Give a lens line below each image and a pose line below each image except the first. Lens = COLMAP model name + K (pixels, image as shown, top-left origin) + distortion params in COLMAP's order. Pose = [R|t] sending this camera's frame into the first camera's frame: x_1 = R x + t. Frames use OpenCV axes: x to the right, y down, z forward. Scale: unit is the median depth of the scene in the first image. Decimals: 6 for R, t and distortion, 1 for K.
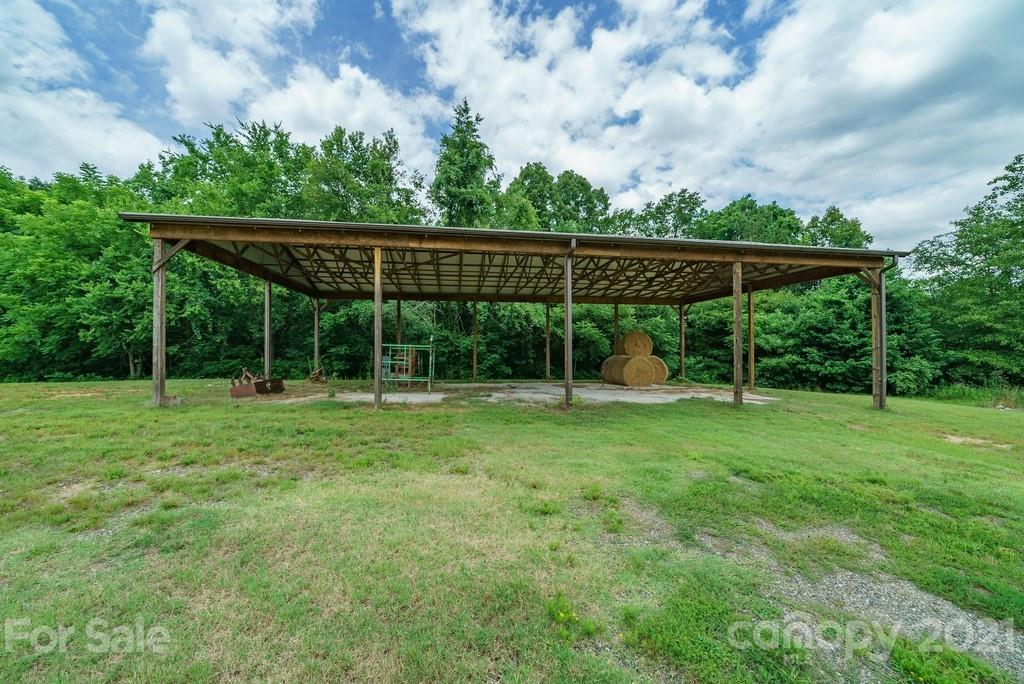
lens RADIAL K [[341.9, 0, 512.0], [0, 341.9, 342.0], [0, 0, 1]] dist [-0.001740, -0.000132]
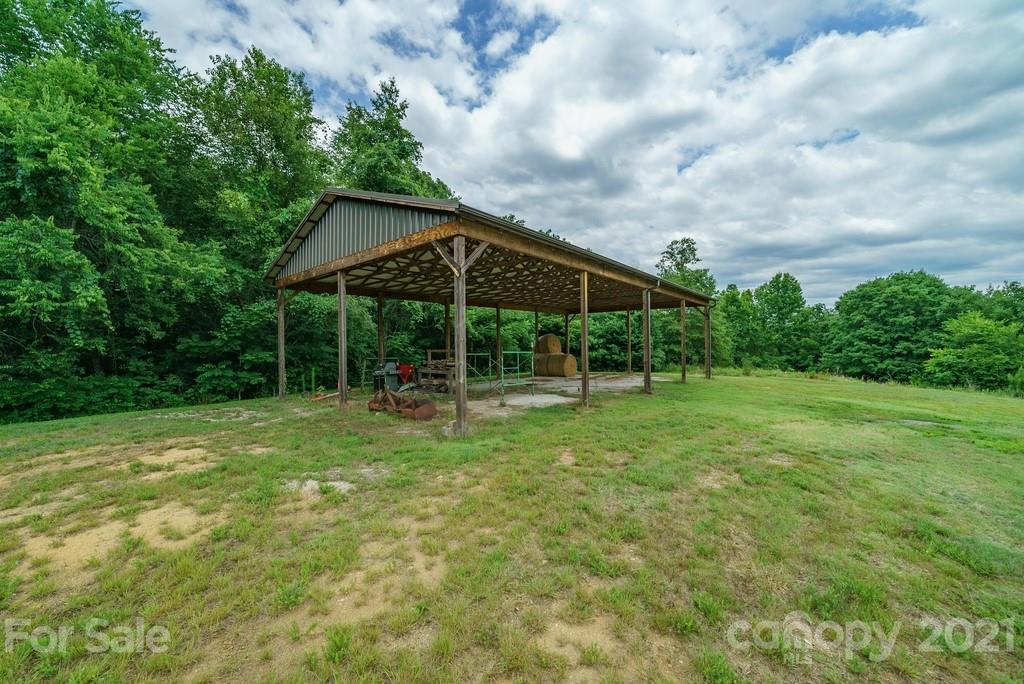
lens RADIAL K [[363.0, 0, 510.0], [0, 363.0, 347.3], [0, 0, 1]] dist [-0.000348, -0.000058]
pose [[0.742874, -0.019920, 0.669135, -0.566548], [-0.000570, 0.999538, 0.030389, -0.019964], [-0.669431, -0.022957, 0.742520, 0.089654]]
